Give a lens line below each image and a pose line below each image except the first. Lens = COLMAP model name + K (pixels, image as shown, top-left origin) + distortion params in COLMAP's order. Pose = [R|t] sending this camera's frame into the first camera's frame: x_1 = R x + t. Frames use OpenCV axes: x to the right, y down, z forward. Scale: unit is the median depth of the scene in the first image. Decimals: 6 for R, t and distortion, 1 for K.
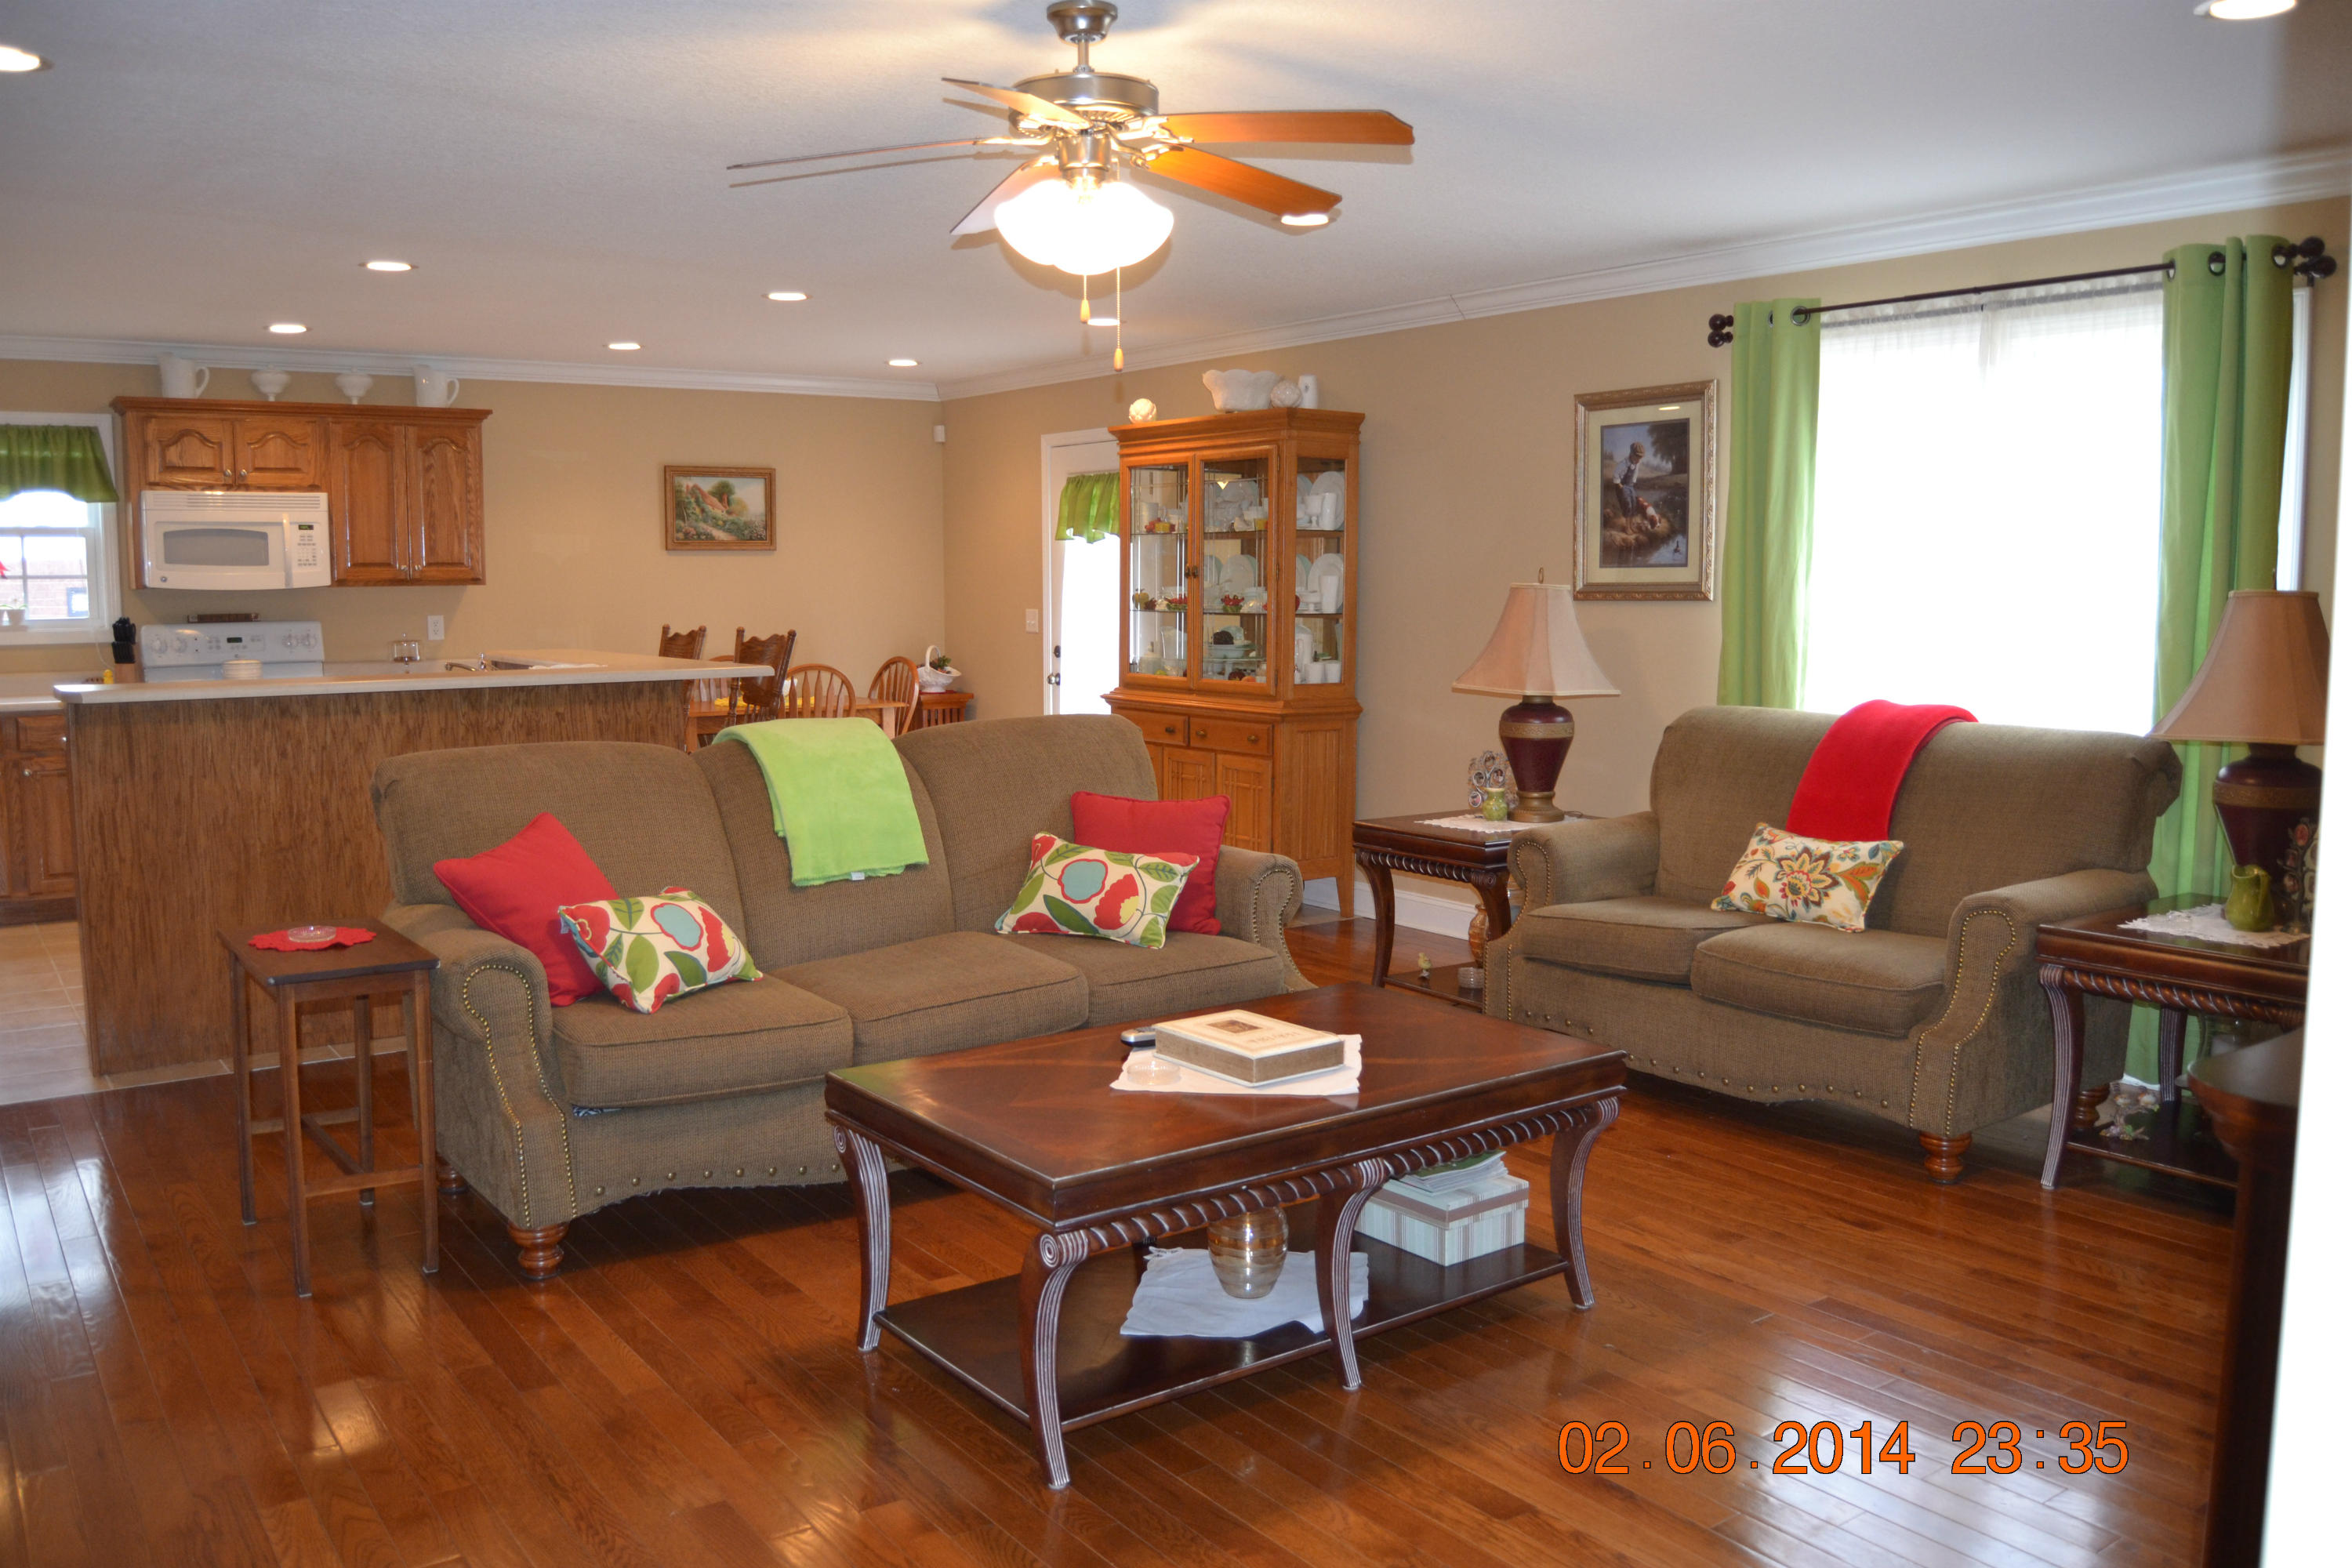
lens RADIAL K [[1874.0, 0, 1179.0], [0, 1874.0, 768.6], [0, 0, 1]] dist [-0.088003, 0.027249]
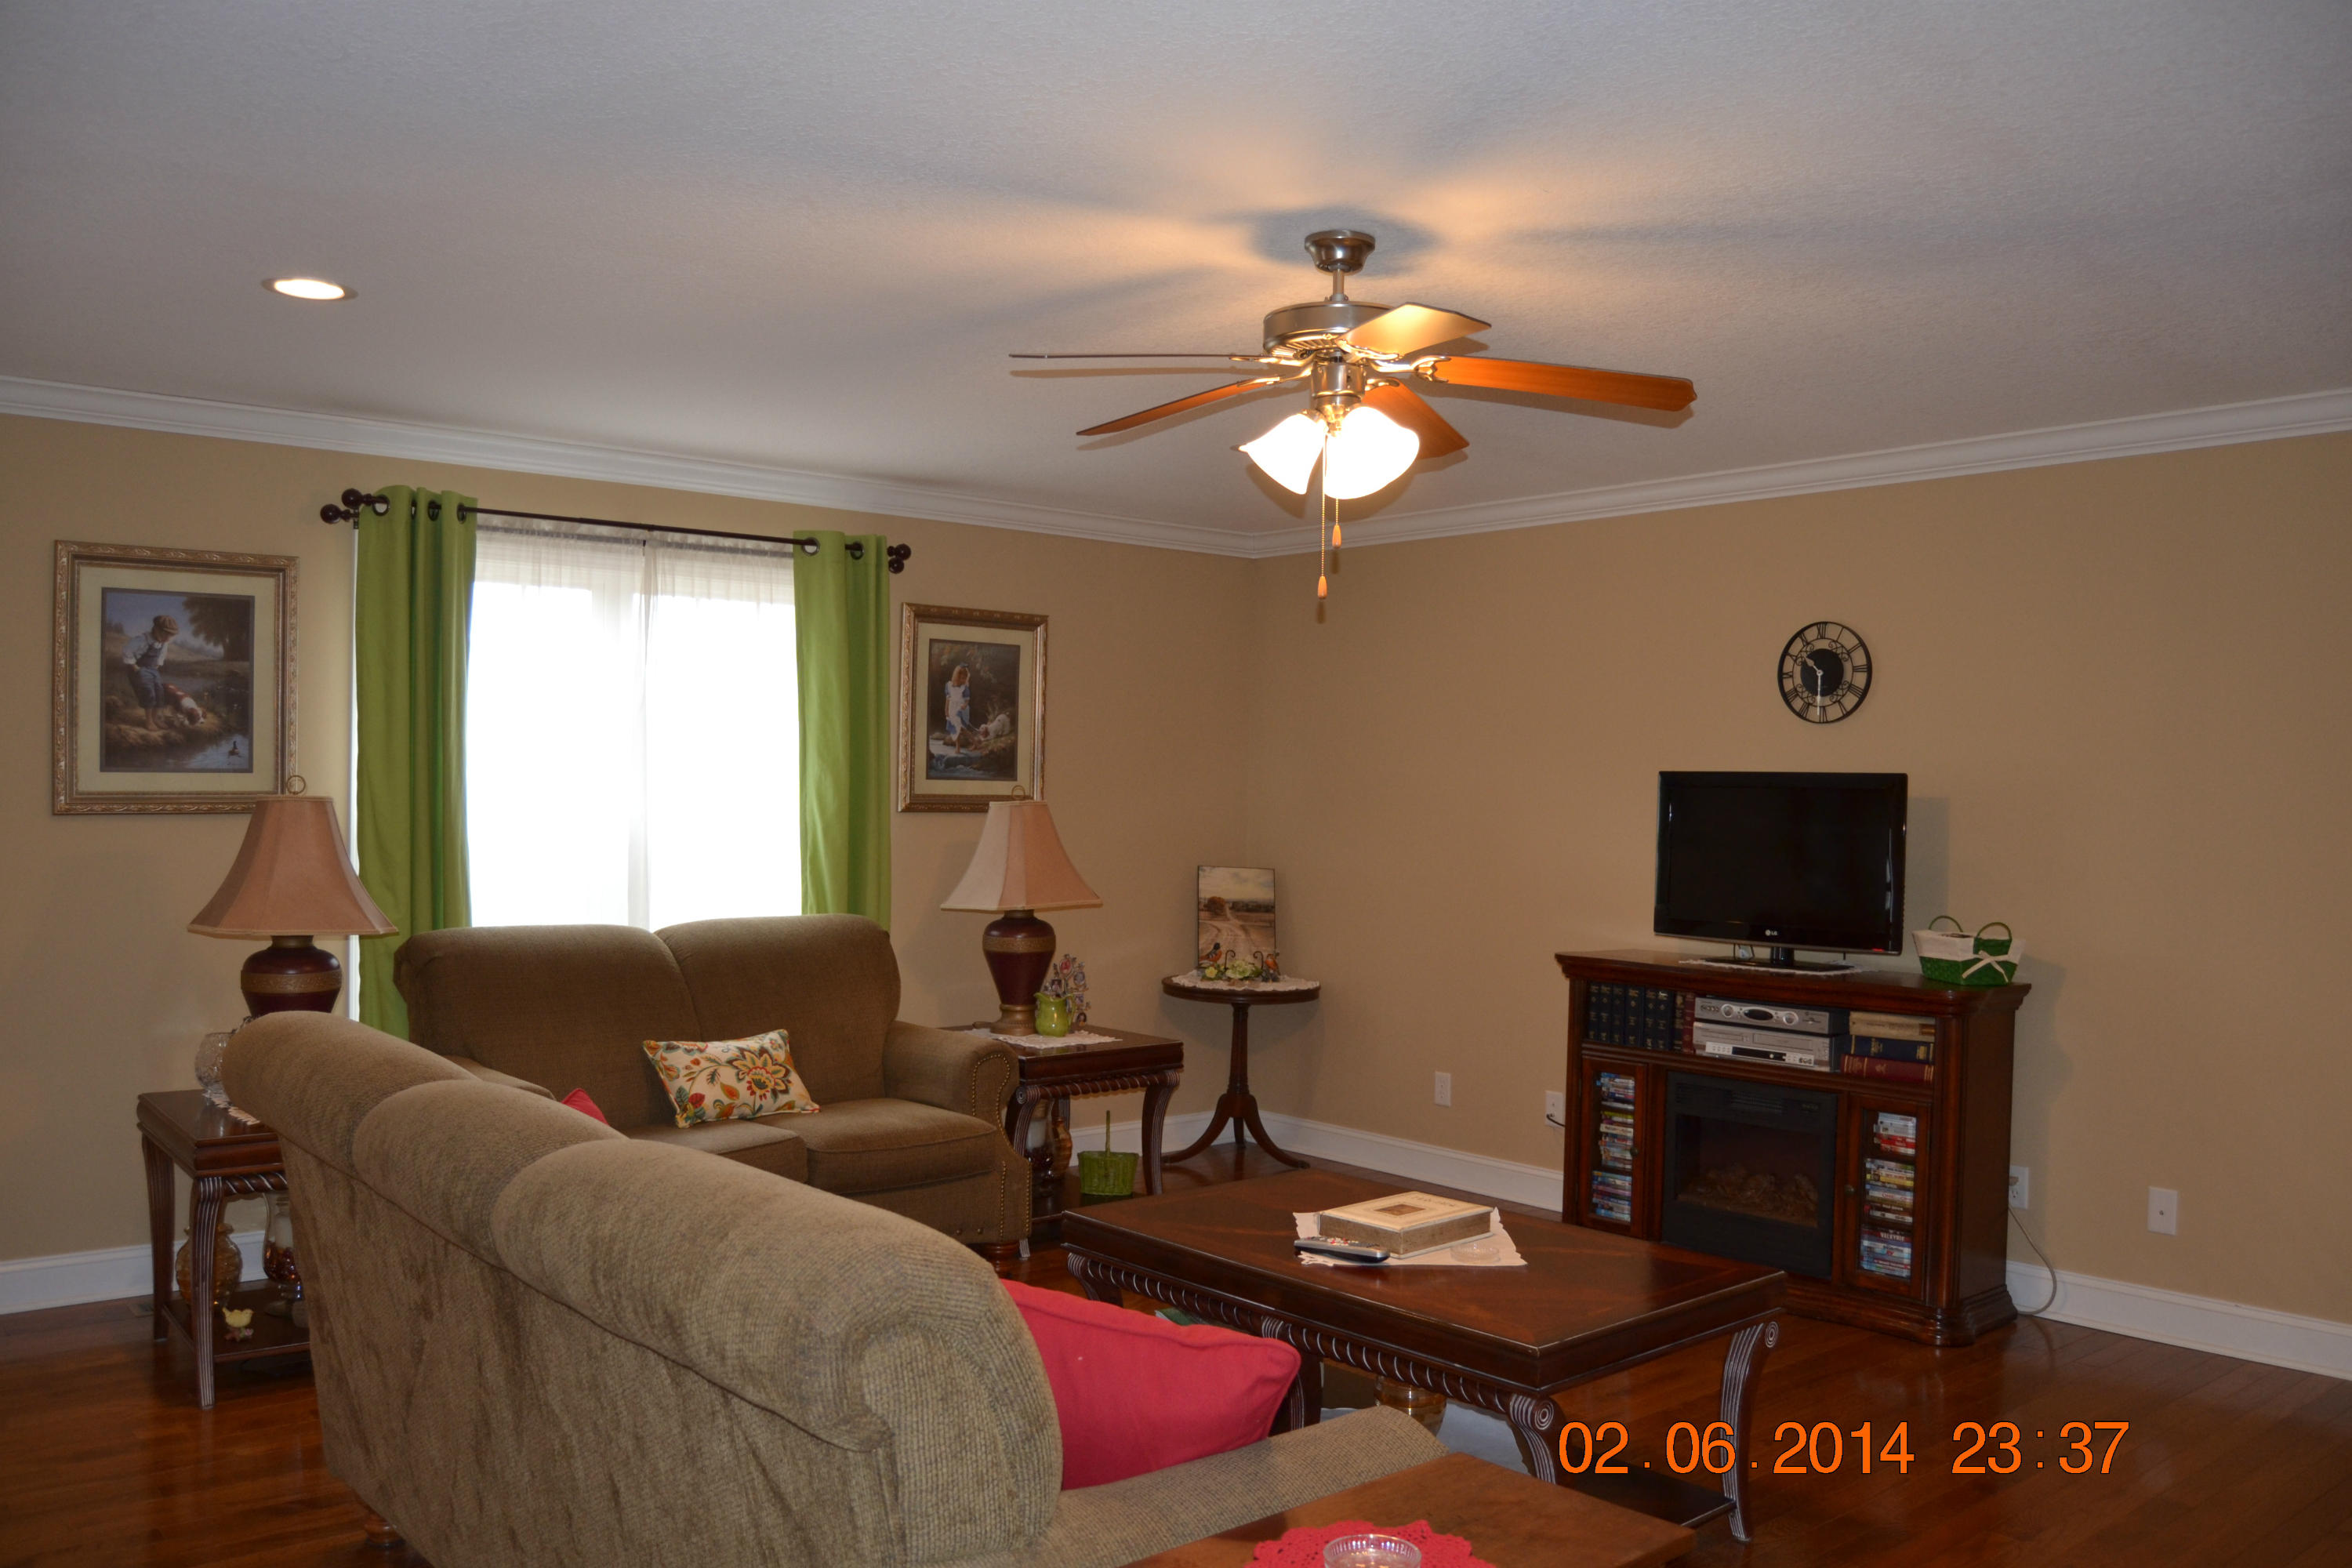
lens RADIAL K [[1874.0, 0, 1167.4], [0, 1874.0, 787.3], [0, 0, 1]] dist [-0.088003, 0.027249]
pose [[-0.074396, 0.001654, 0.997227, -0.493716], [0.089422, 0.995981, 0.005020, -0.059080], [-0.993211, 0.089547, -0.074245, 0.557174]]
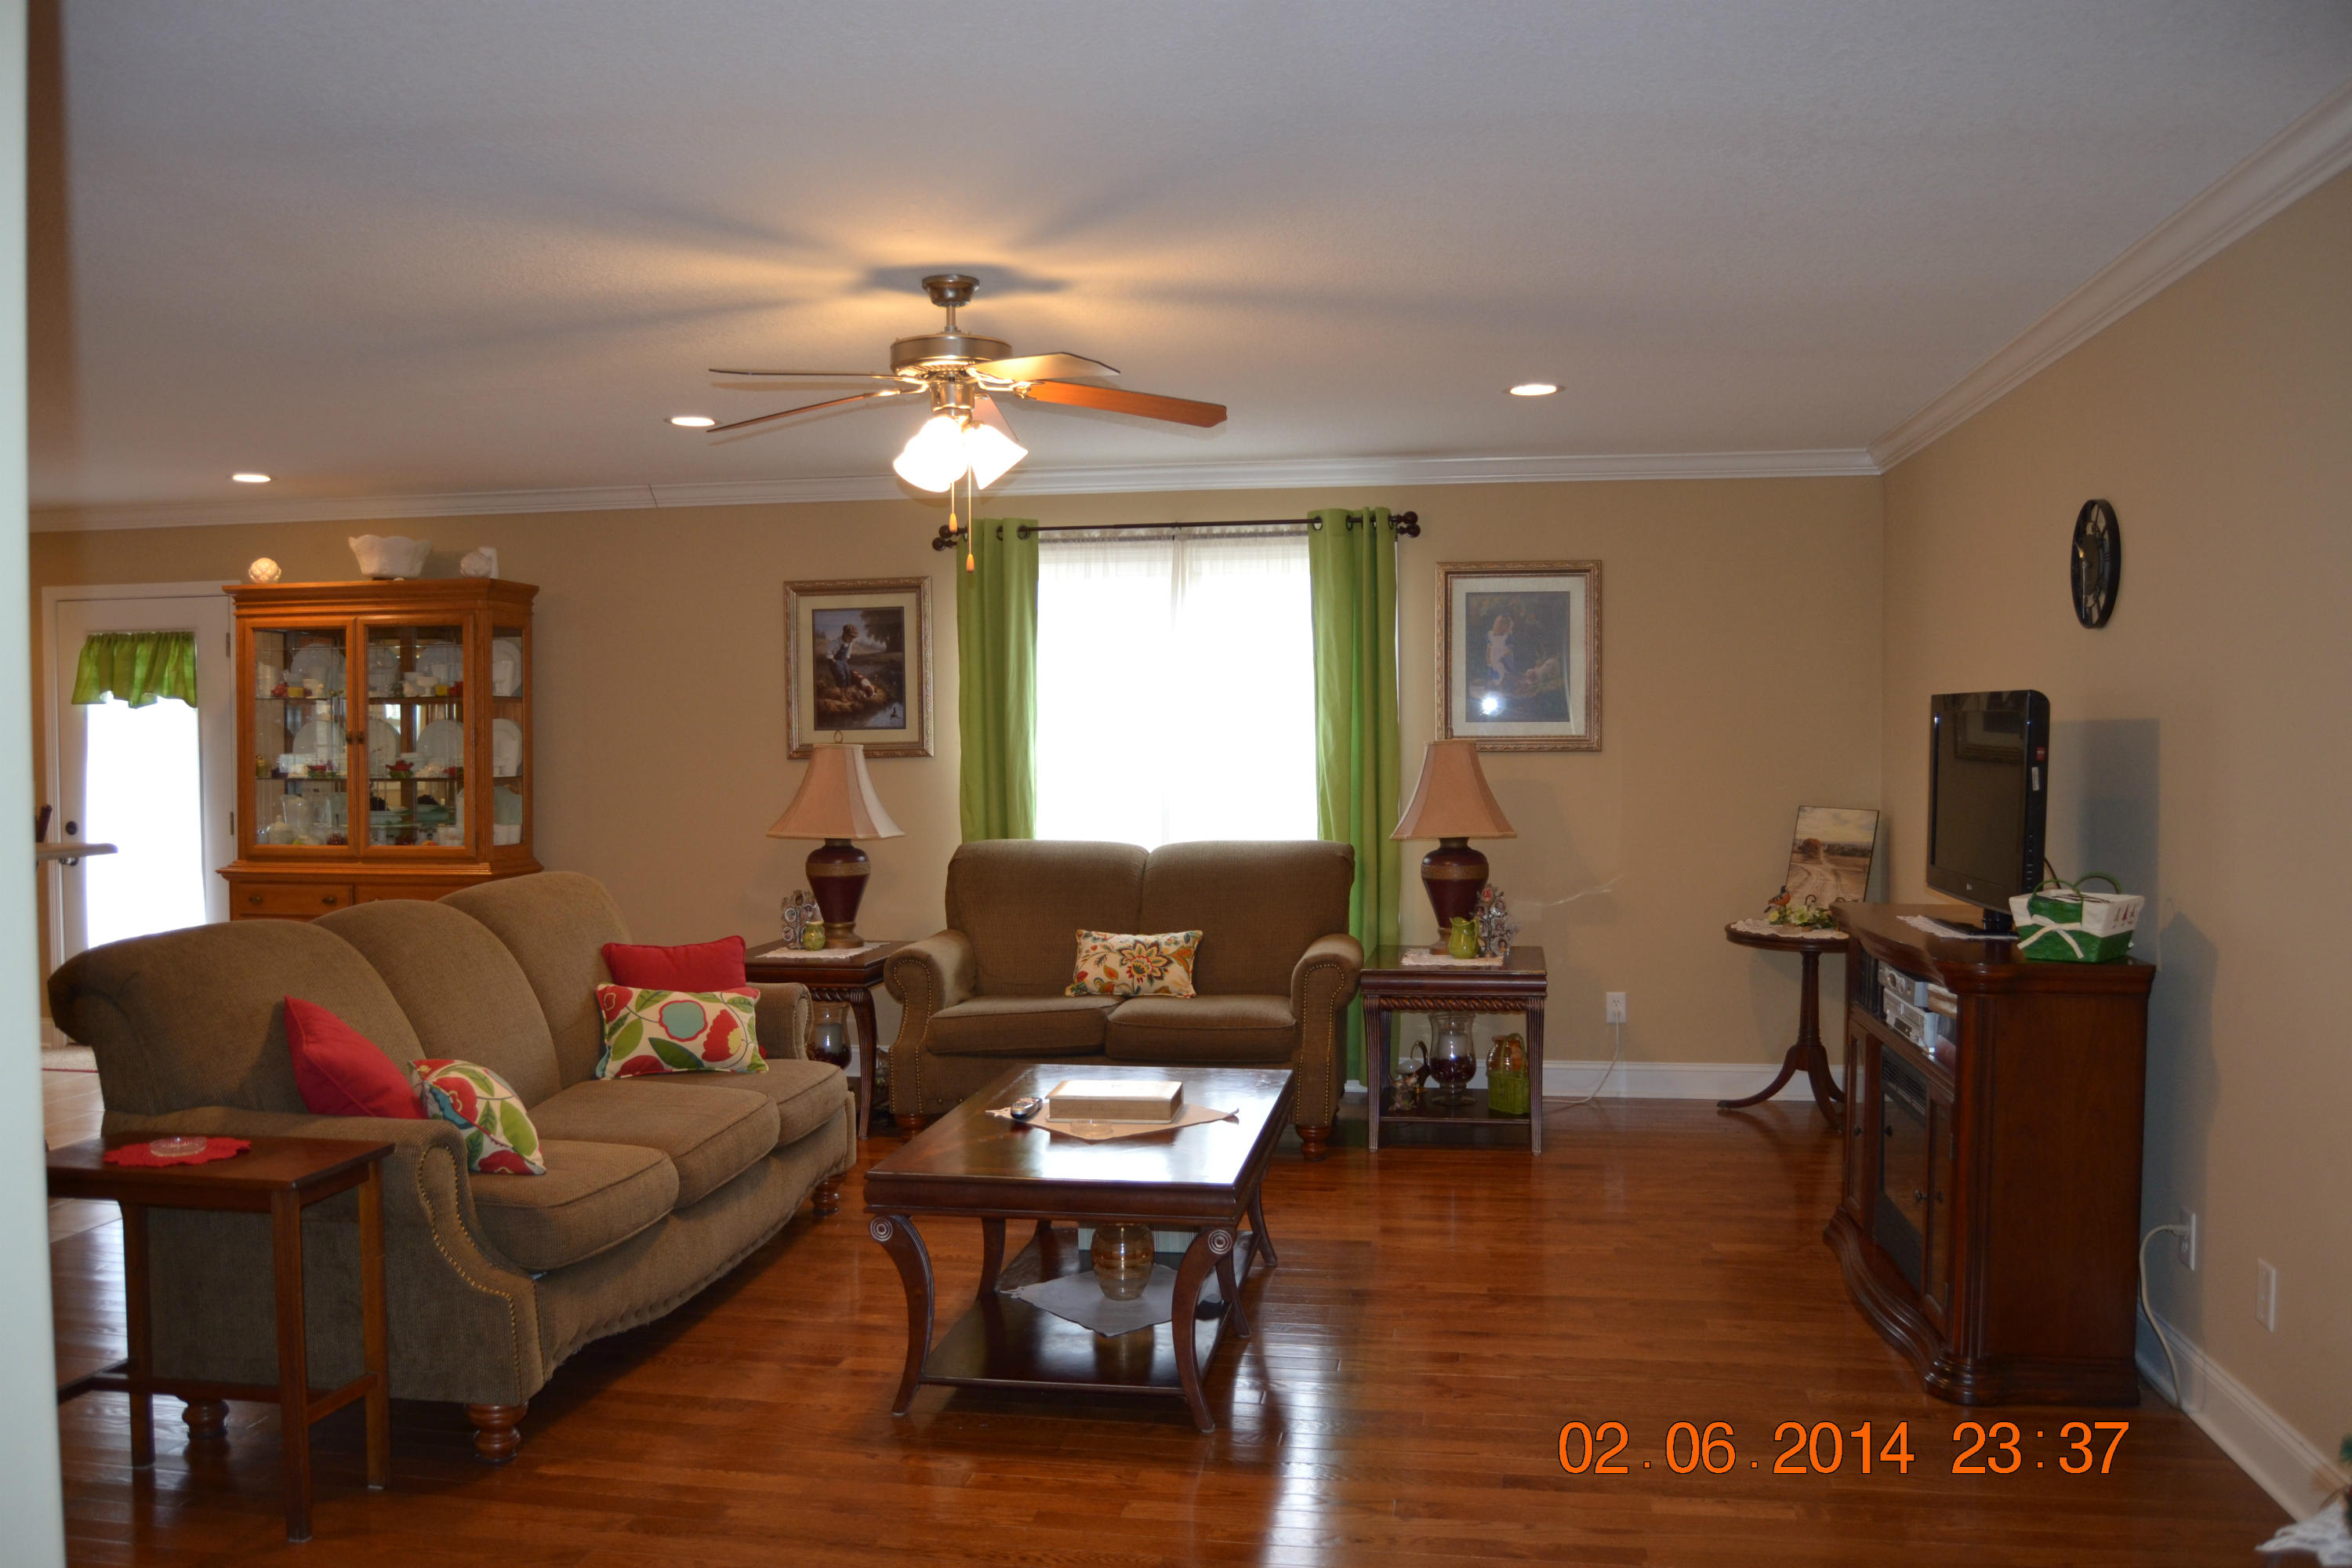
lens RADIAL K [[1874.0, 0, 1150.8], [0, 1874.0, 804.1], [0, 0, 1]] dist [-0.088003, 0.027249]
pose [[0.713935, -0.030132, 0.699563, -0.395871], [0.077651, 0.996318, -0.036332, -0.002781], [-0.695893, 0.080260, 0.713646, 0.022089]]
